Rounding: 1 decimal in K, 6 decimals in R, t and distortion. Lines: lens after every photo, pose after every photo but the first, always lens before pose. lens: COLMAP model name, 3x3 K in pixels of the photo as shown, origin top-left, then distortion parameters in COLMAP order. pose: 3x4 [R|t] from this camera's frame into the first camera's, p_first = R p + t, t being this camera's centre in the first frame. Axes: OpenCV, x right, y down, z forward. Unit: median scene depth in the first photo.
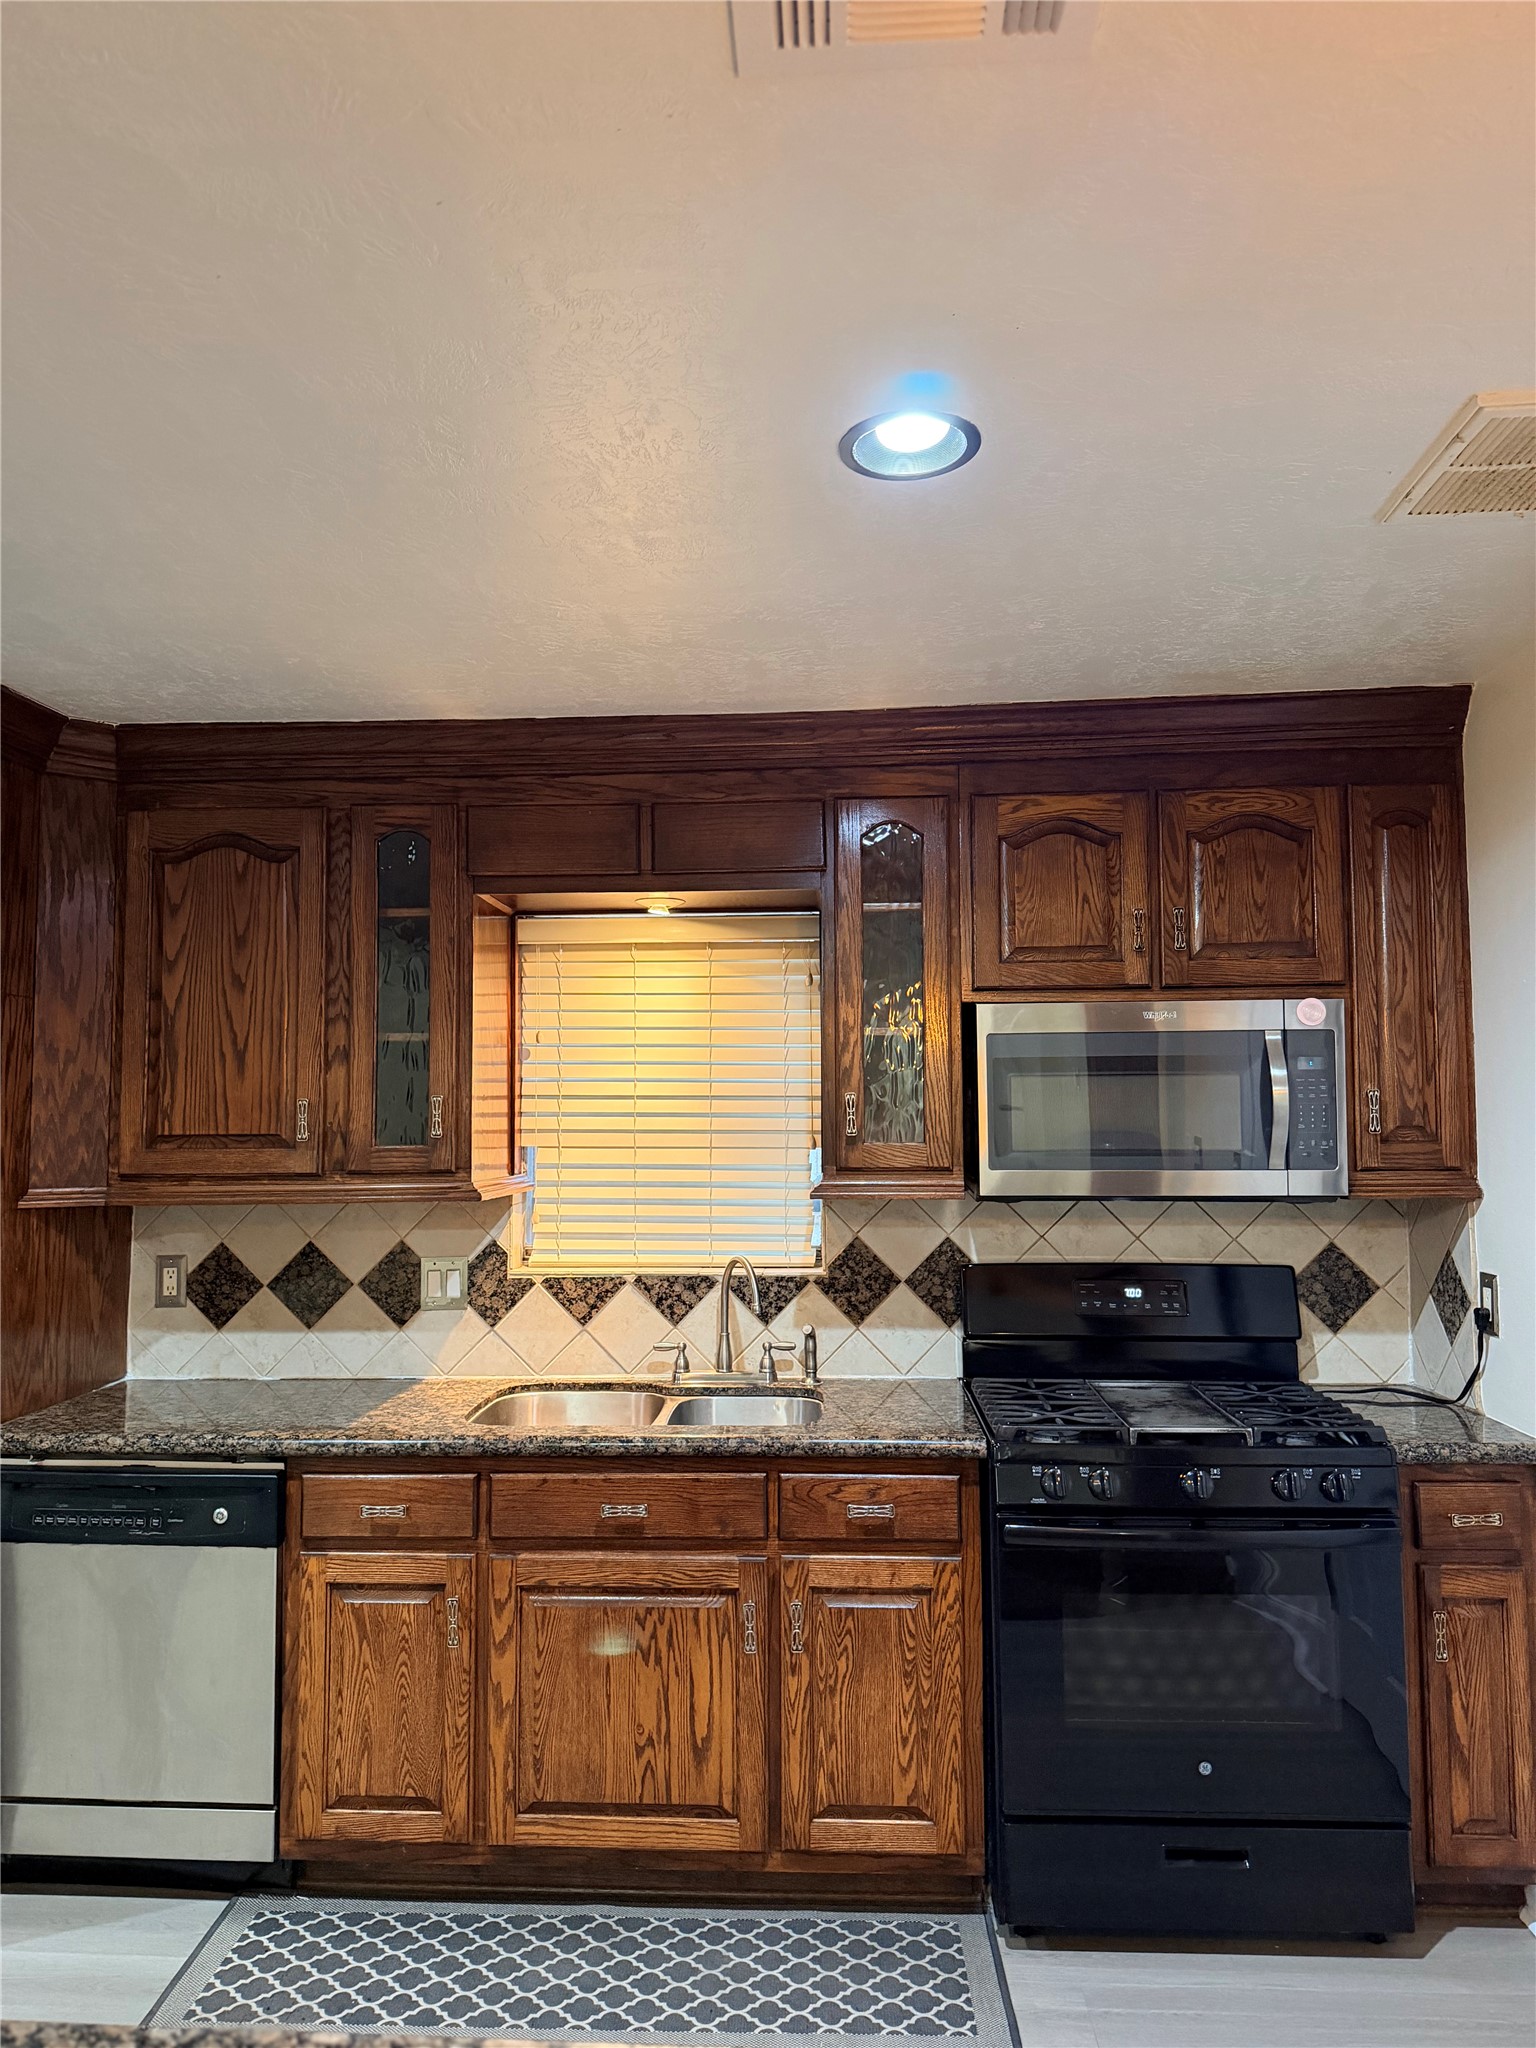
lens RADIAL K [[1437.9, 0, 768.0], [0, 1437.9, 1024.0], [0, 0, 1]] dist [0.044250, -0.073551]
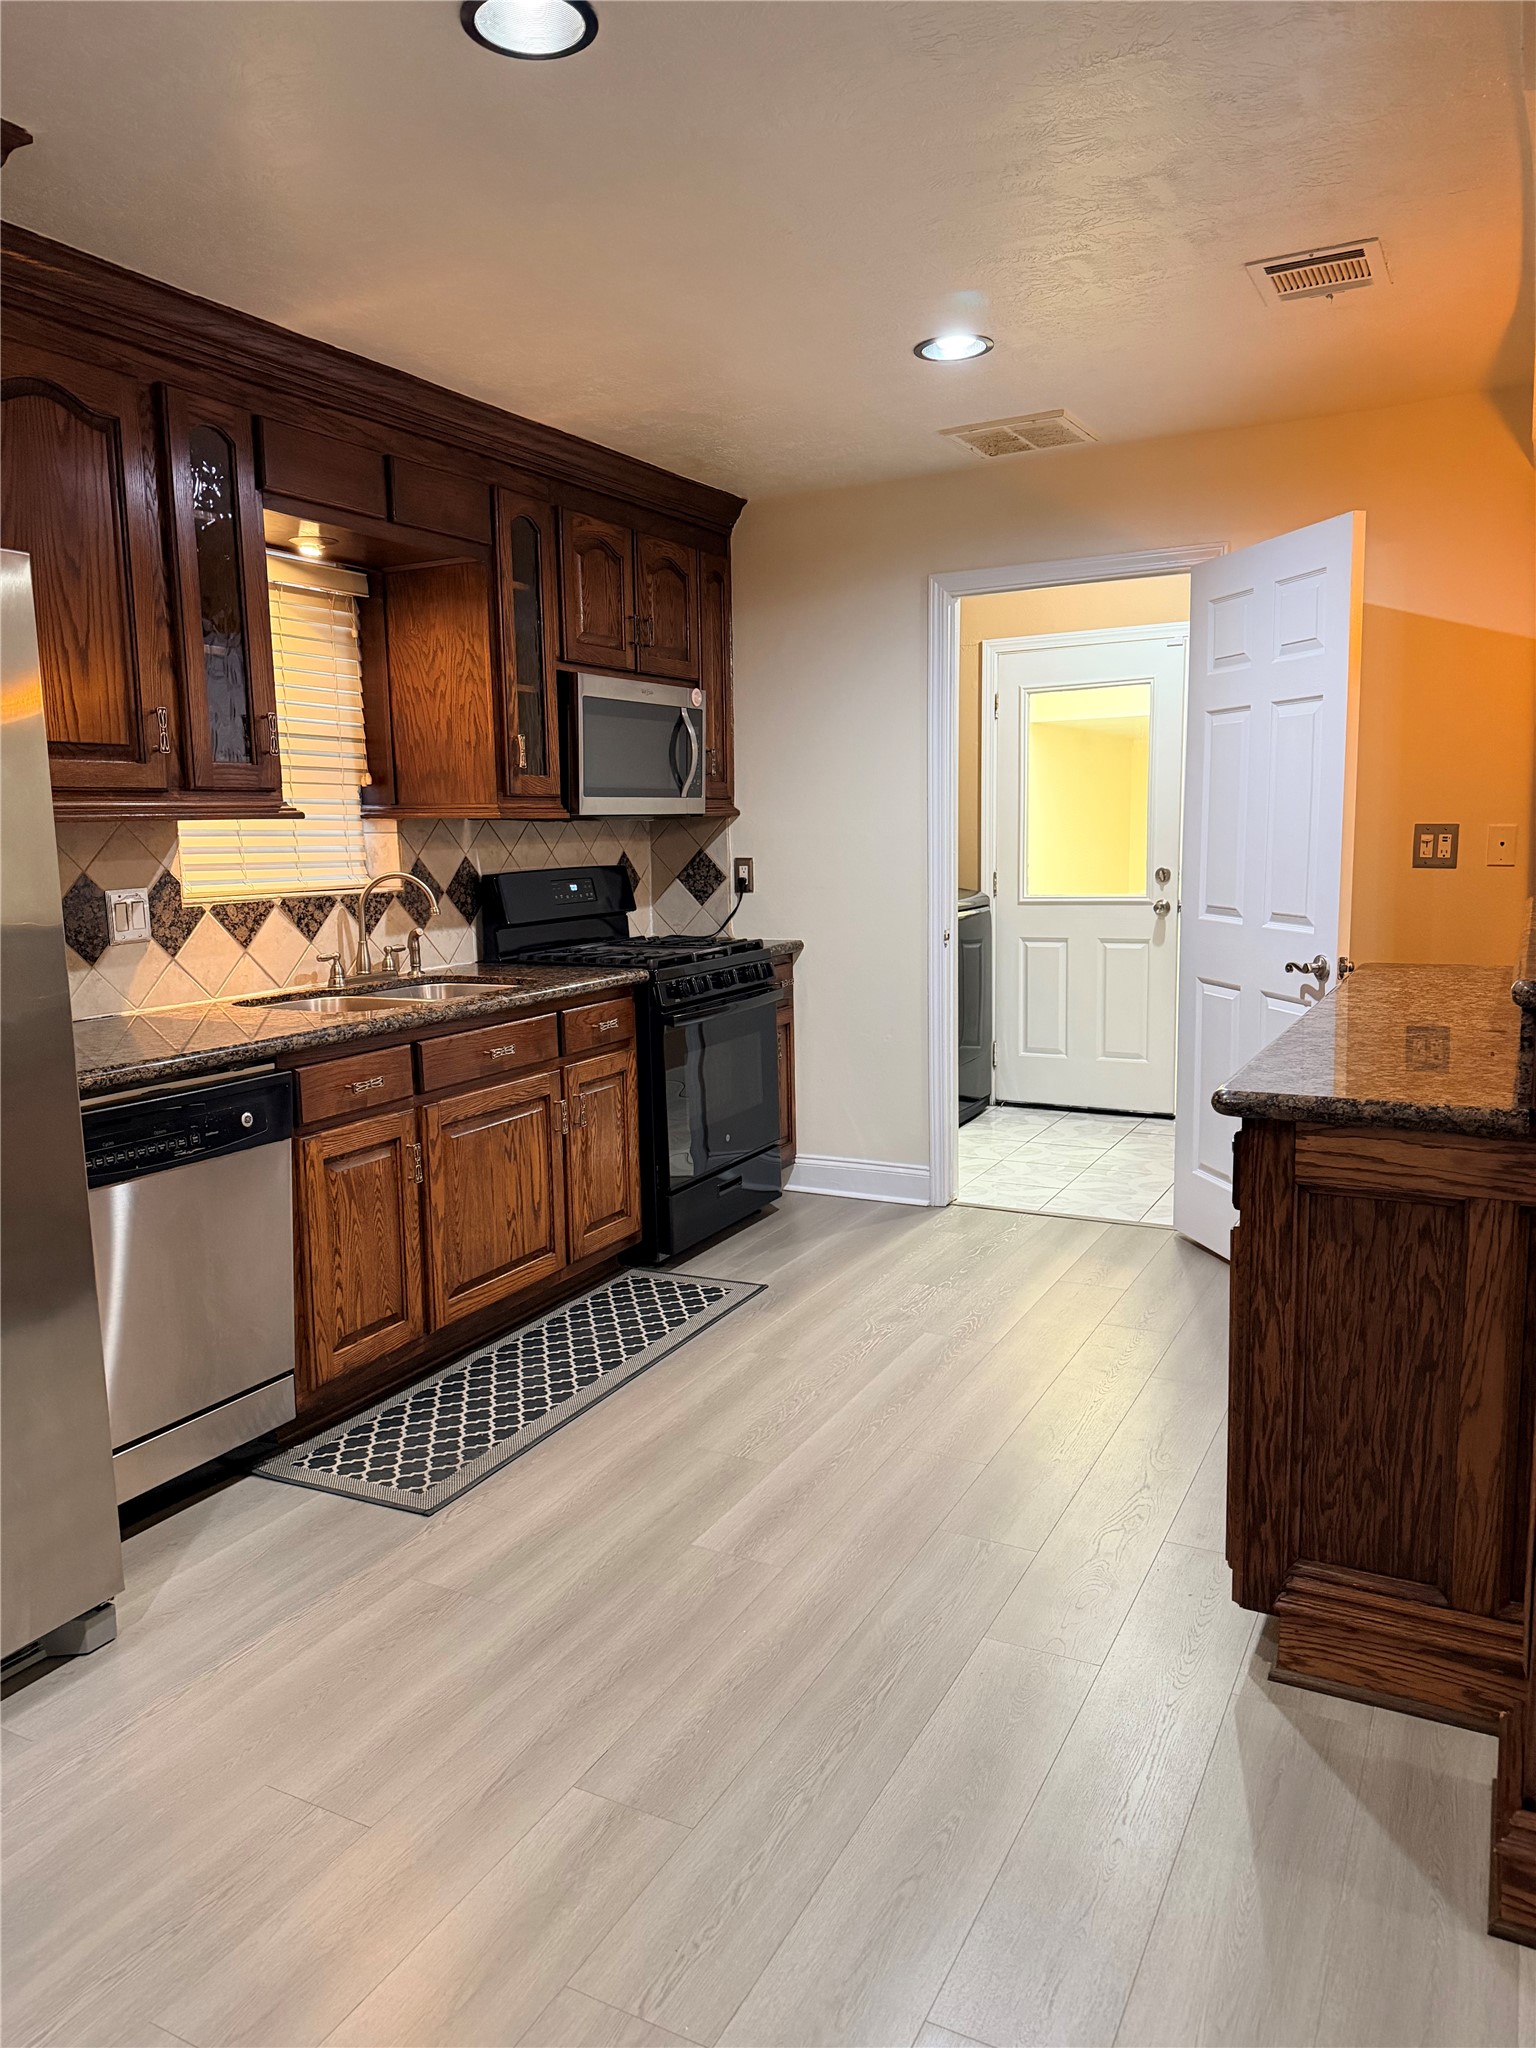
lens RADIAL K [[1437.9, 0, 768.0], [0, 1437.9, 1024.0], [0, 0, 1]] dist [0.044250, -0.073551]
pose [[0.388224, -0.121863, 0.913472, -1.056506], [-0.046998, 0.987311, 0.151687, 0.093669], [-0.920366, -0.101820, 0.377571, 0.262027]]
